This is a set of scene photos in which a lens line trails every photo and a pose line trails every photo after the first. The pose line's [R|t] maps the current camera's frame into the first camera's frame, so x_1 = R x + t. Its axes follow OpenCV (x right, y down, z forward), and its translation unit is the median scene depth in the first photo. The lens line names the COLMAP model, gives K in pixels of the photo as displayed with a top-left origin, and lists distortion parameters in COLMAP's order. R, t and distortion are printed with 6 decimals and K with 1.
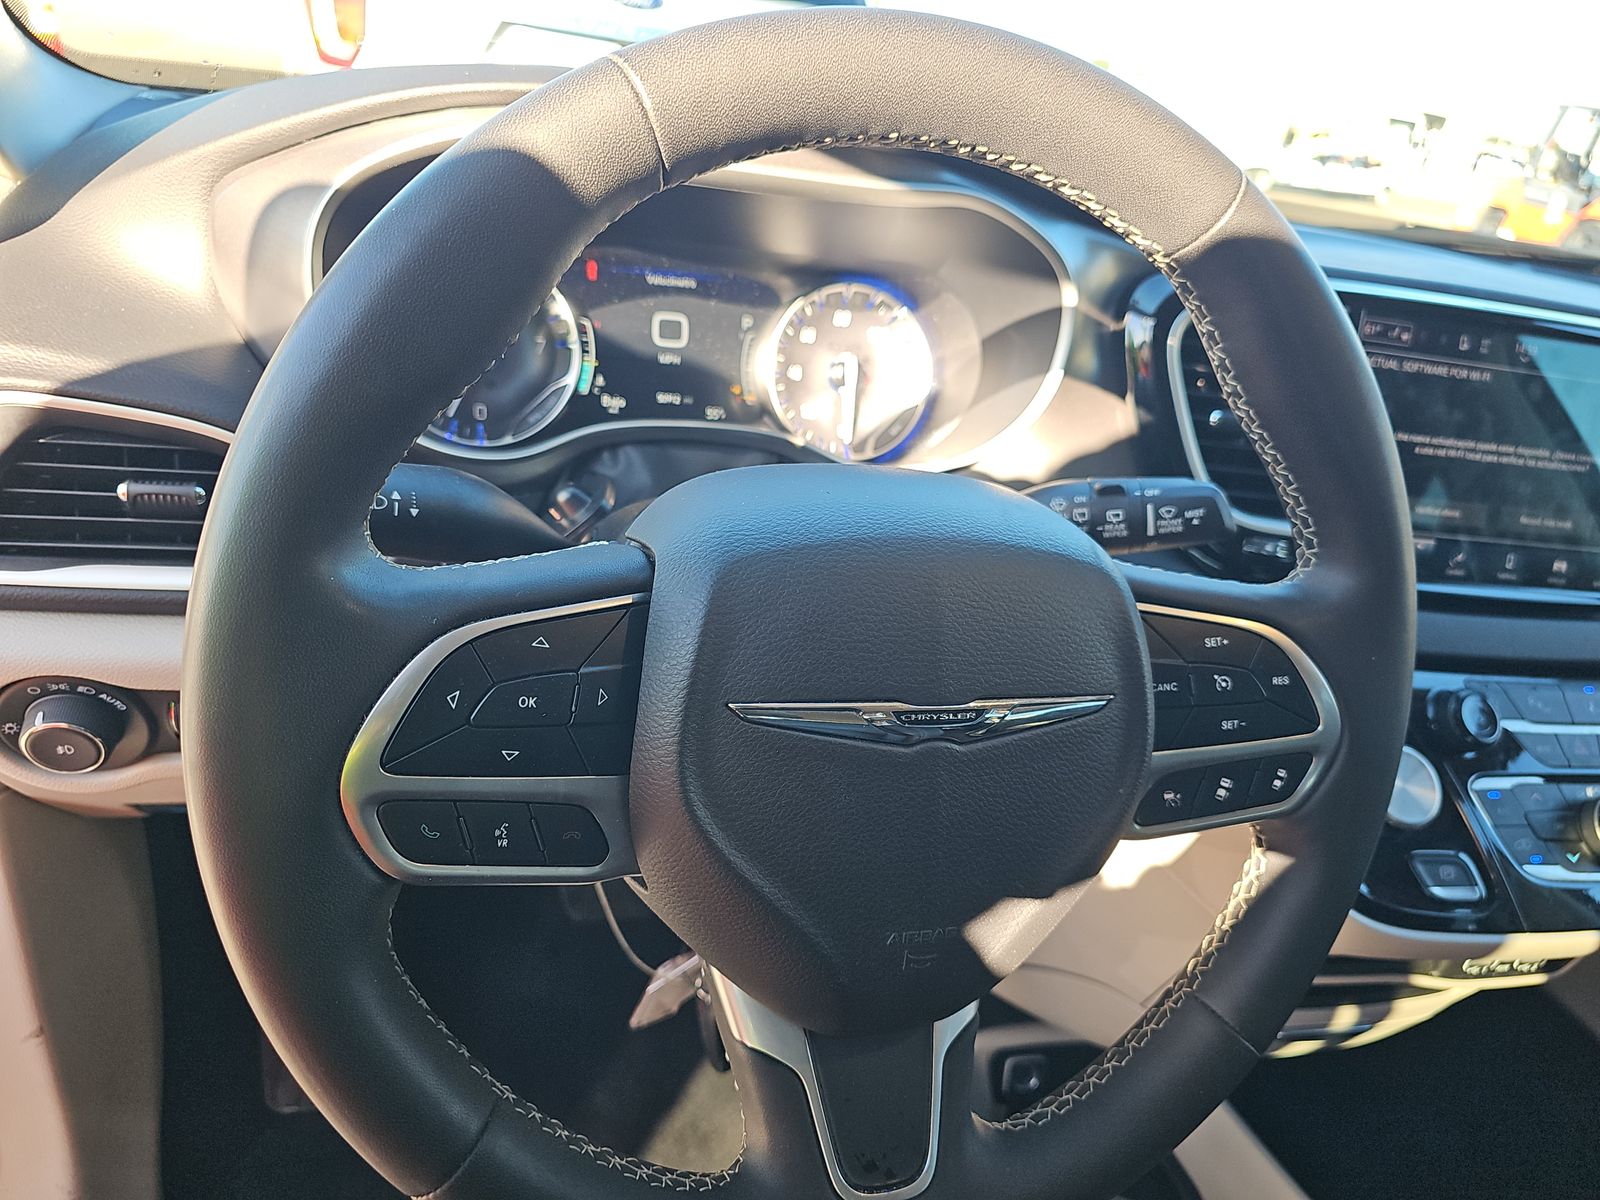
lens RADIAL K [[1050.6, 0, 796.4], [0, 1050.6, 598.8], [0, 0, 1]] dist [0.027253, -0.010653]
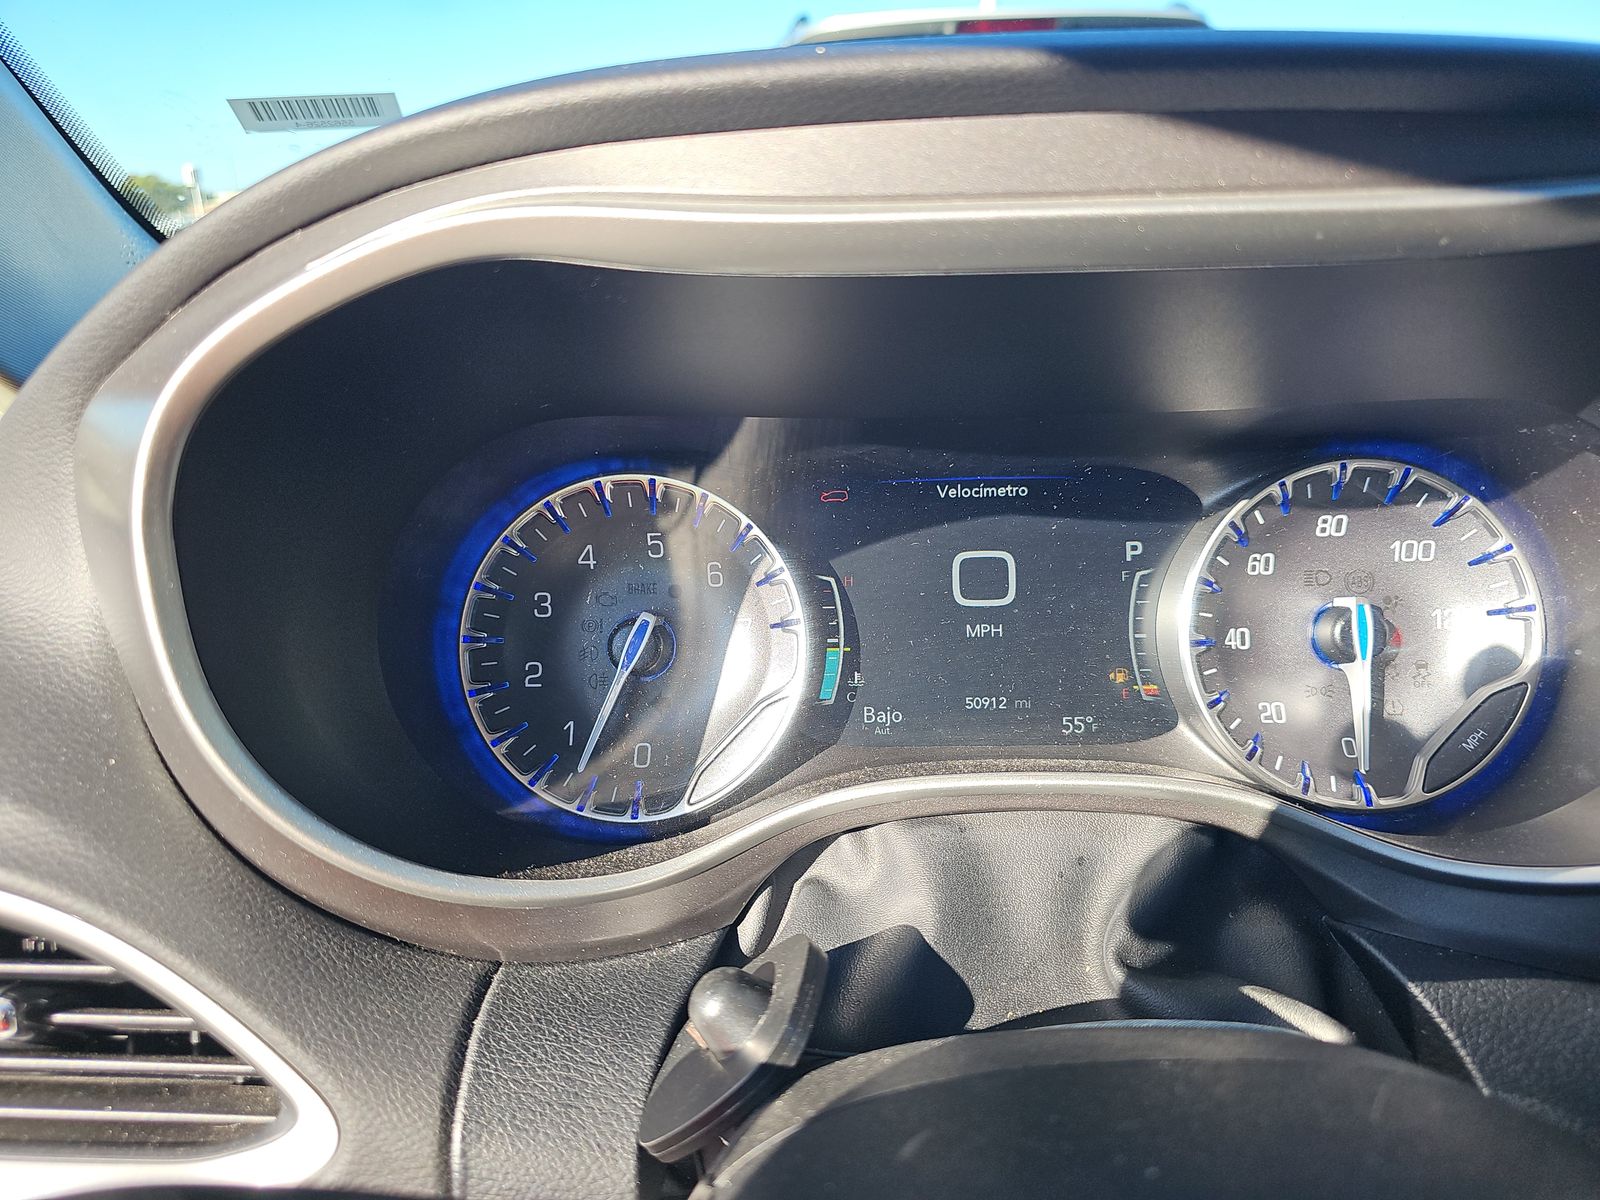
lens RADIAL K [[1050.6, 0, 795.1], [0, 1050.6, 595.0], [0, 0, 1]] dist [0.027253, -0.010653]
pose [[0.925413, -0.078787, -0.370679, -0.008677], [-0.003451, 0.976357, -0.216138, -0.127415], [0.378944, 0.201296, 0.903262, 0.467349]]
